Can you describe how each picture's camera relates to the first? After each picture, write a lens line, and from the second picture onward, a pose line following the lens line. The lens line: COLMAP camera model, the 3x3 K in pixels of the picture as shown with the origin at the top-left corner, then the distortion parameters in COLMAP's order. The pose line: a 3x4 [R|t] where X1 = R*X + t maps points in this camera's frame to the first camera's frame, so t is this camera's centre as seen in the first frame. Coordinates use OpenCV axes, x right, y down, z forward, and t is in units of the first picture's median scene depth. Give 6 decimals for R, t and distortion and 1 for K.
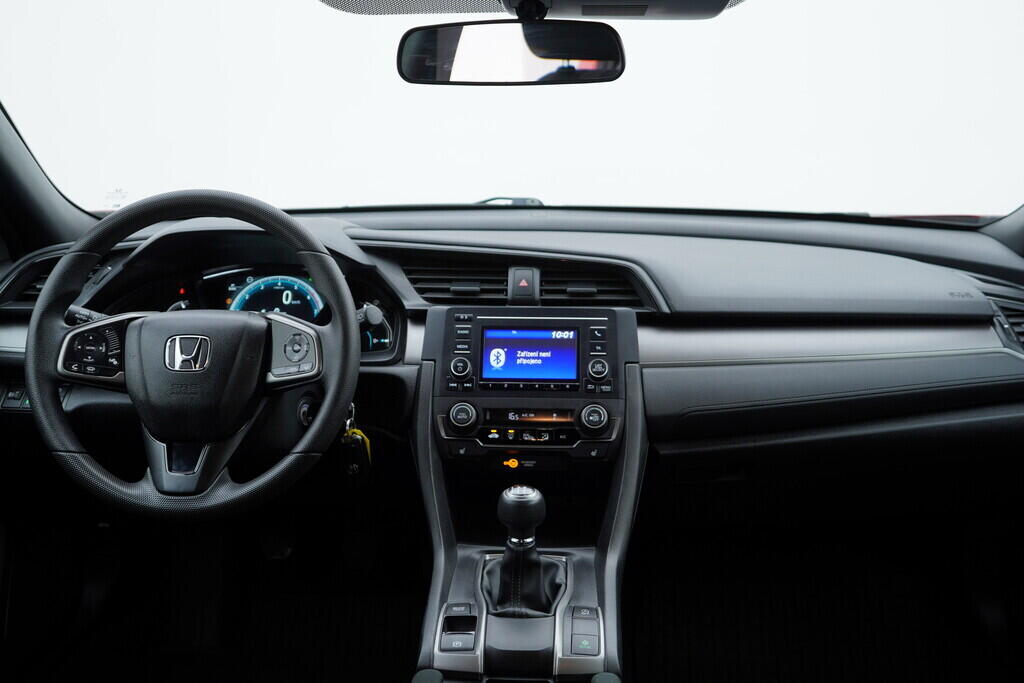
lens RADIAL K [[1050.1, 0, 515.8], [0, 1050.1, 337.1], [0, 0, 1]] dist [-0.001940, 0.029186]
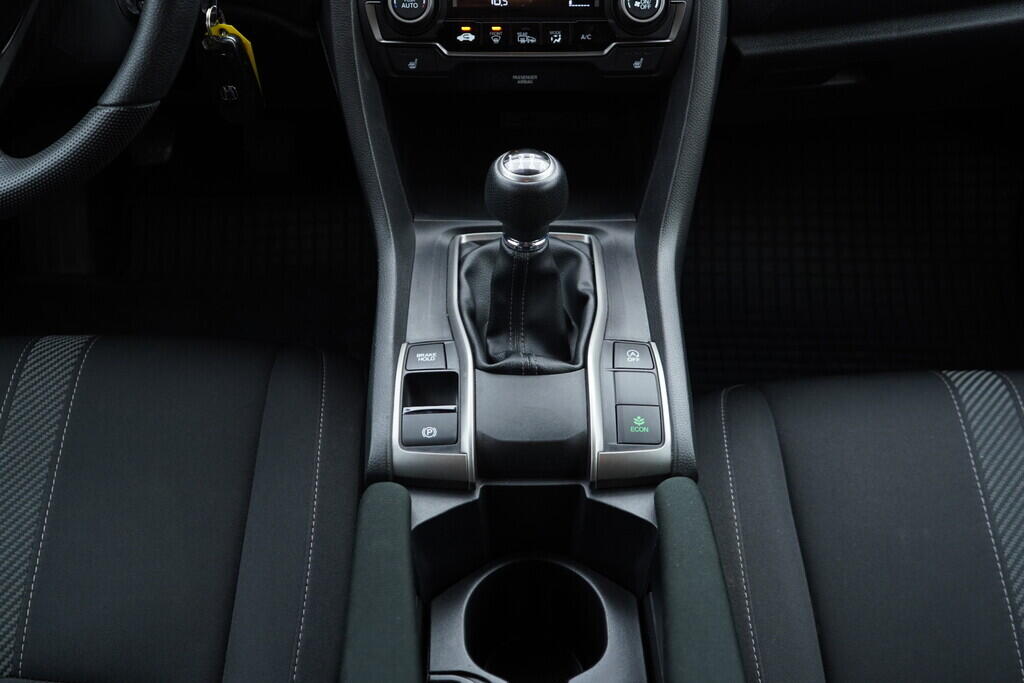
lens RADIAL K [[1050.1, 0, 515.8], [0, 1050.1, 337.1], [0, 0, 1]] dist [-0.001940, 0.029186]
pose [[0.998105, -0.037939, 0.048443, -0.028122], [0.009522, 0.873043, 0.487551, -0.042930], [-0.060790, -0.486165, 0.871750, 0.417114]]
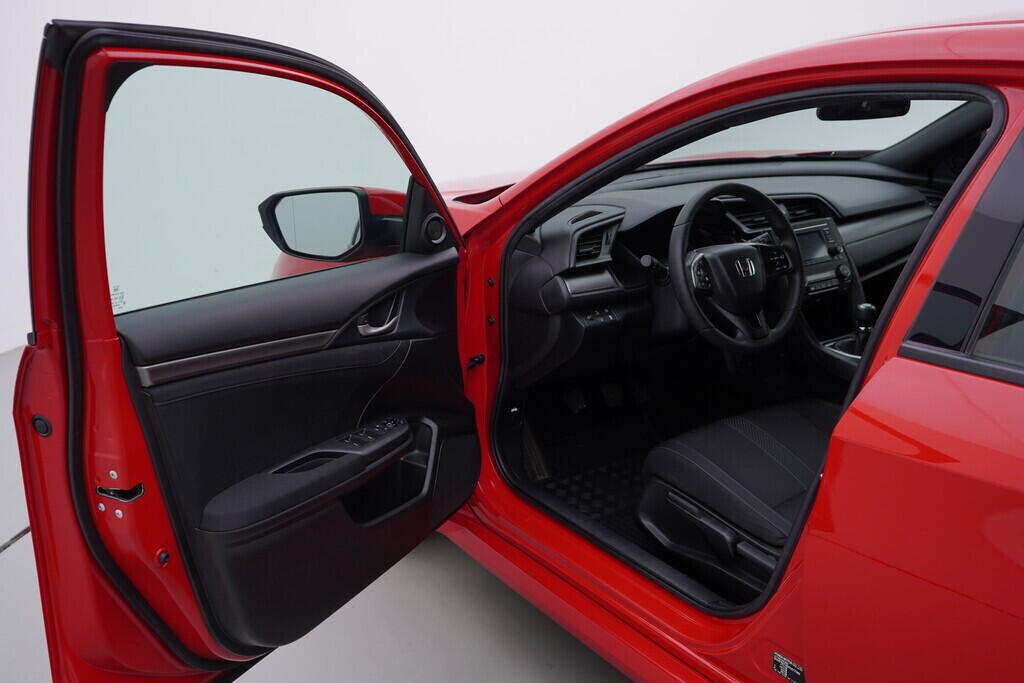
lens RADIAL K [[1050.1, 0, 515.8], [0, 1050.1, 337.1], [0, 0, 1]] dist [-0.001940, 0.029186]
pose [[0.795458, -0.194114, 0.574079, -1.654993], [0.147559, 0.980841, 0.127192, -0.155166], [-0.587770, -0.016465, 0.808861, -0.299993]]
